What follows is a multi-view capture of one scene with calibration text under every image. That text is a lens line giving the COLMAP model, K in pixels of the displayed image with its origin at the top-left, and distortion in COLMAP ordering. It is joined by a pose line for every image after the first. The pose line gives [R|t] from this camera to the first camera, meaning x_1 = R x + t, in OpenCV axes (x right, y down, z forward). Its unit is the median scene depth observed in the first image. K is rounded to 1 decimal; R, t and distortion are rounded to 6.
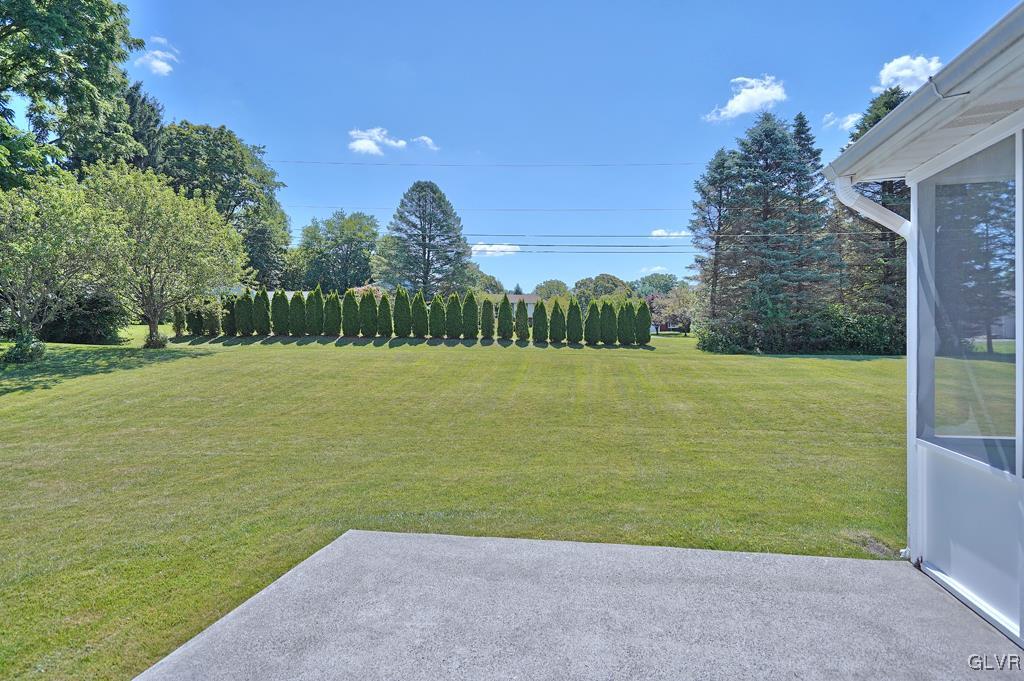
lens RADIAL K [[563.2, 0, 513.3], [0, 563.2, 338.5], [0, 0, 1]] dist [-0.000292, 0.000955]
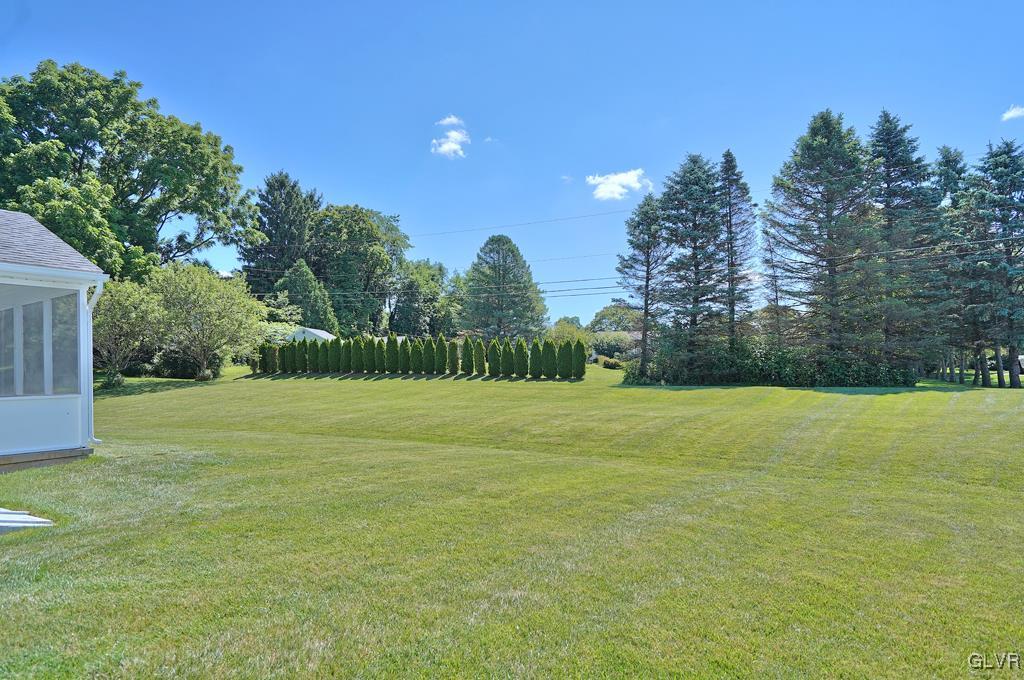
lens RADIAL K [[563.2, 0, 499.8], [0, 563.2, 375.0], [0, 0, 1]] dist [-0.000292, 0.000955]
pose [[0.932117, -0.006179, -0.362105, 0.485950], [0.005528, 0.999981, -0.002834, 0.006884], [0.362115, 0.000640, 0.932133, -0.096184]]
